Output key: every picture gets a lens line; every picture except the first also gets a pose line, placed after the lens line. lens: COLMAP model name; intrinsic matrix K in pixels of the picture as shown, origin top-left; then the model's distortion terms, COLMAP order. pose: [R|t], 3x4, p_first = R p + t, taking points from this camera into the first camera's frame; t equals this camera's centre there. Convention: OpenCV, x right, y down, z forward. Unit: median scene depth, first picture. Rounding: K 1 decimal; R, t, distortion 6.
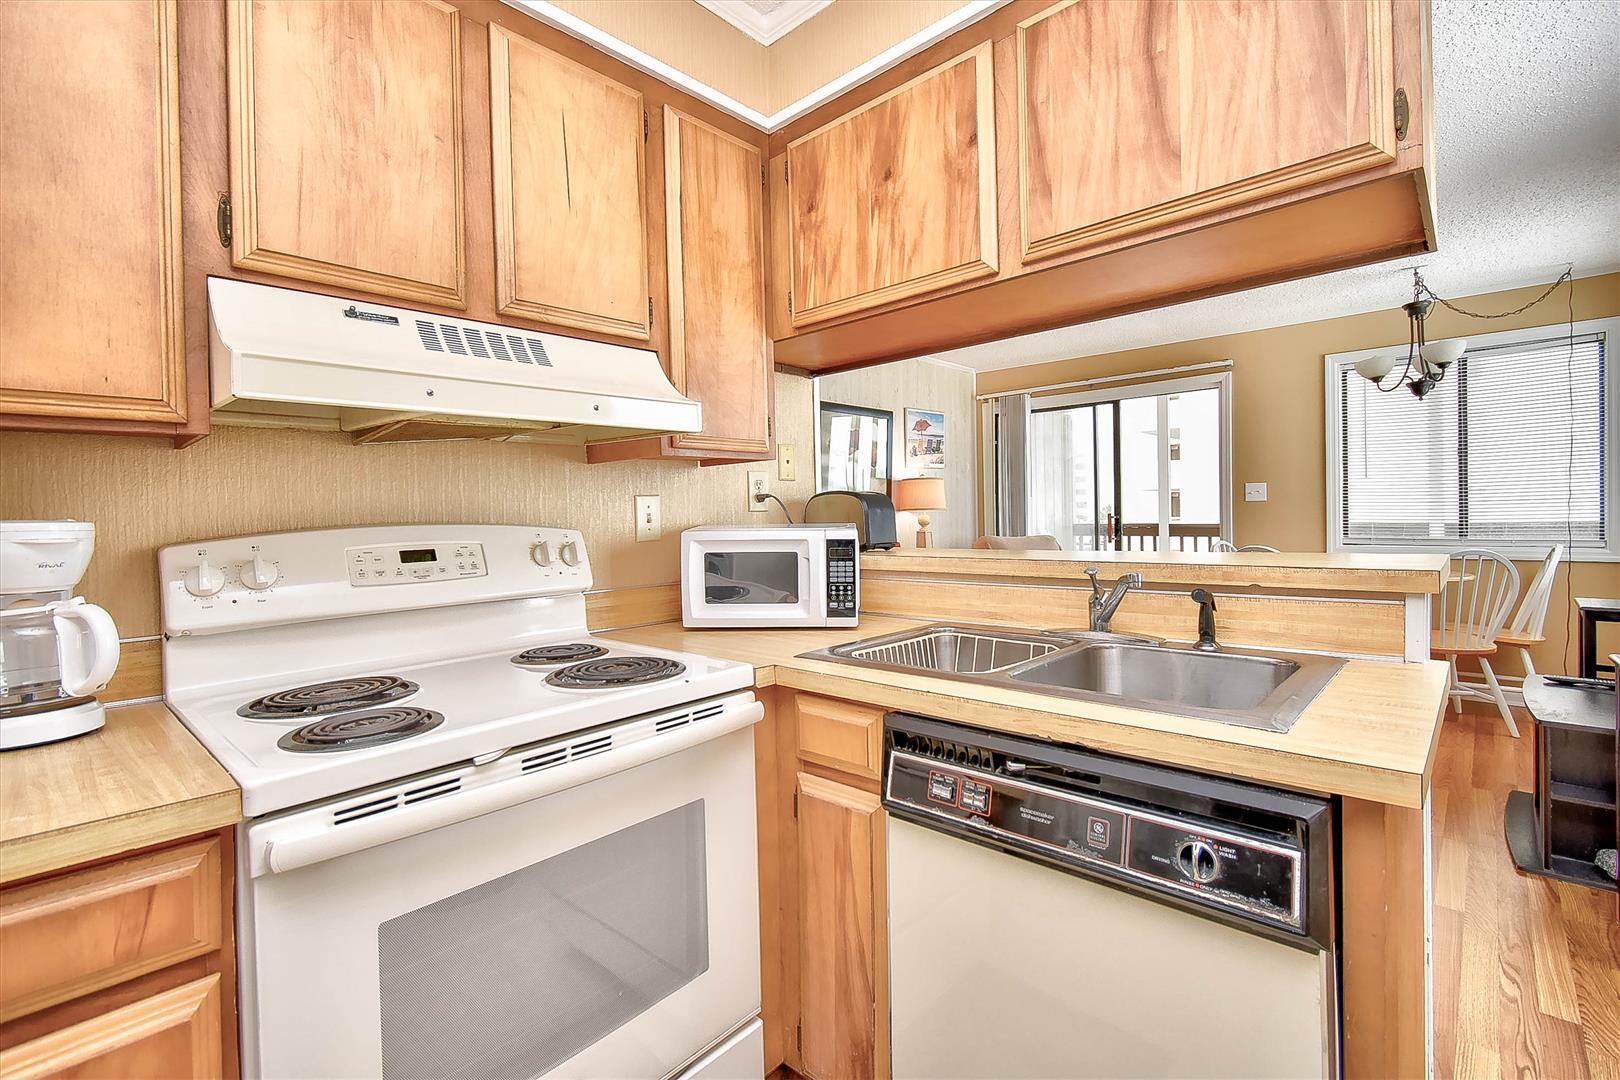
lens RADIAL K [[721.3, 0, 815.8], [0, 721.3, 525.5], [0, 0, 1]] dist [0.000947, -0.000589]
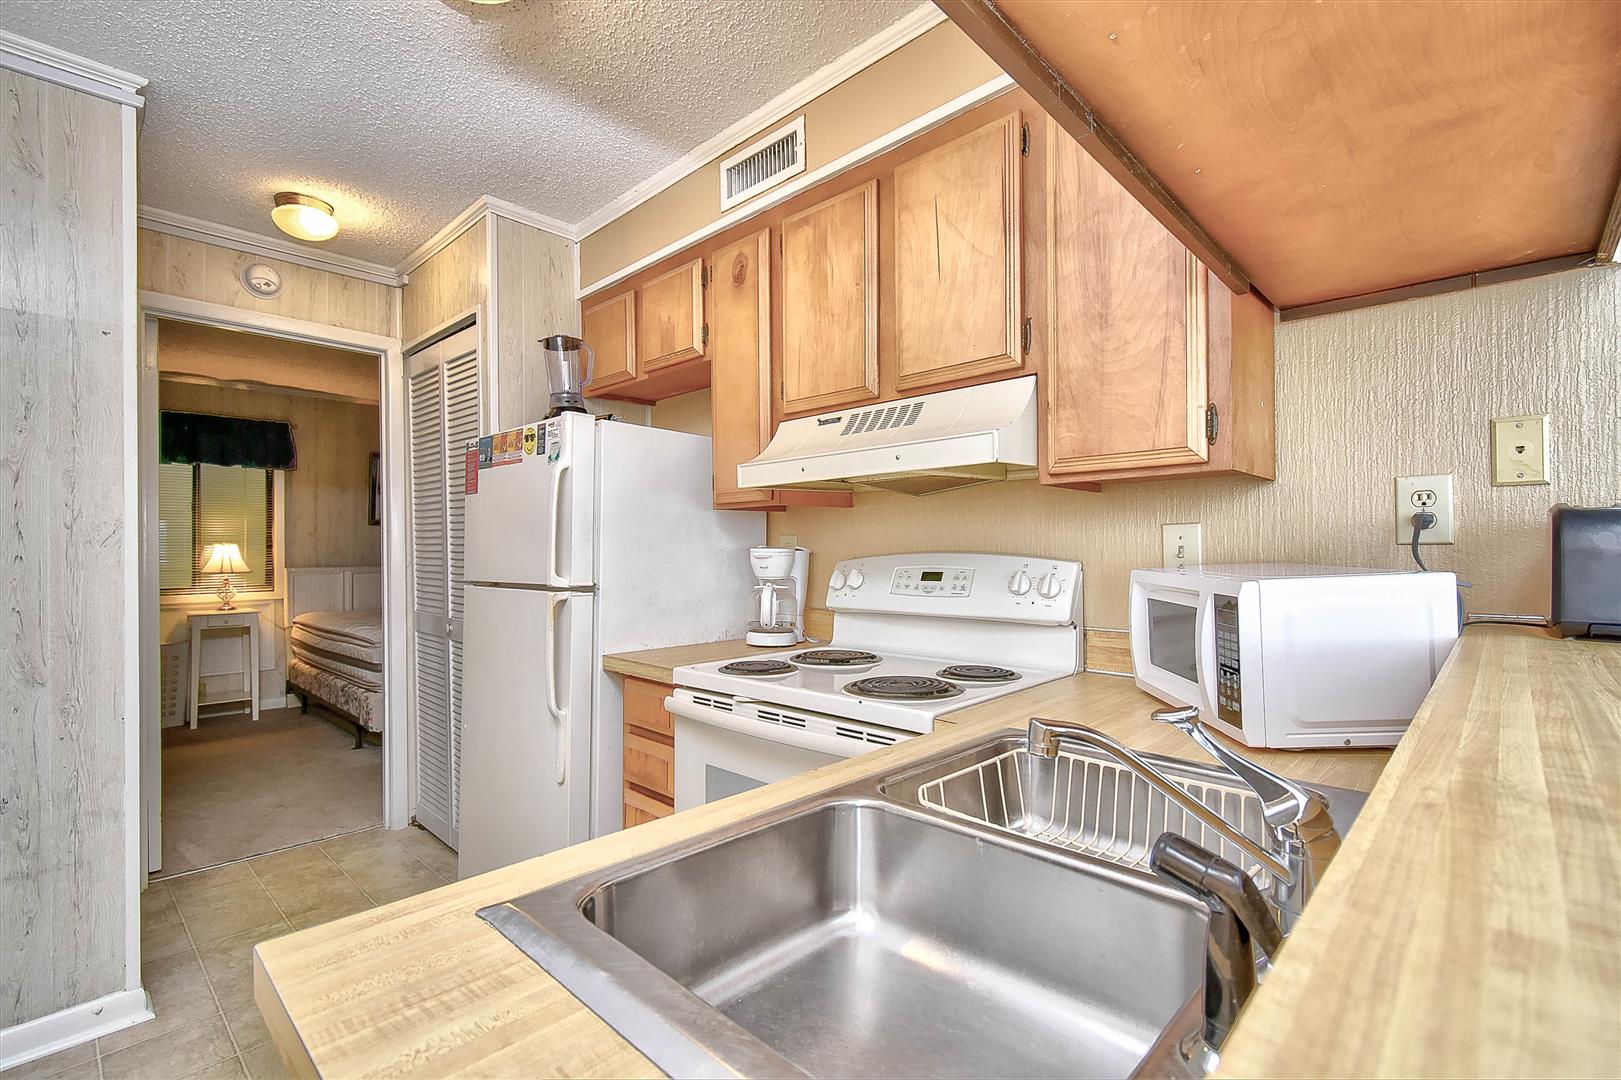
lens RADIAL K [[721.8, 0, 812.1], [0, 721.8, 545.9], [0, 0, 1]] dist [0.000947, -0.000589]
pose [[-0.008831, 0.018502, -0.999790, 0.850975], [-0.012733, 0.999746, 0.018614, -0.039438], [0.999880, 0.012895, -0.008593, 0.857131]]
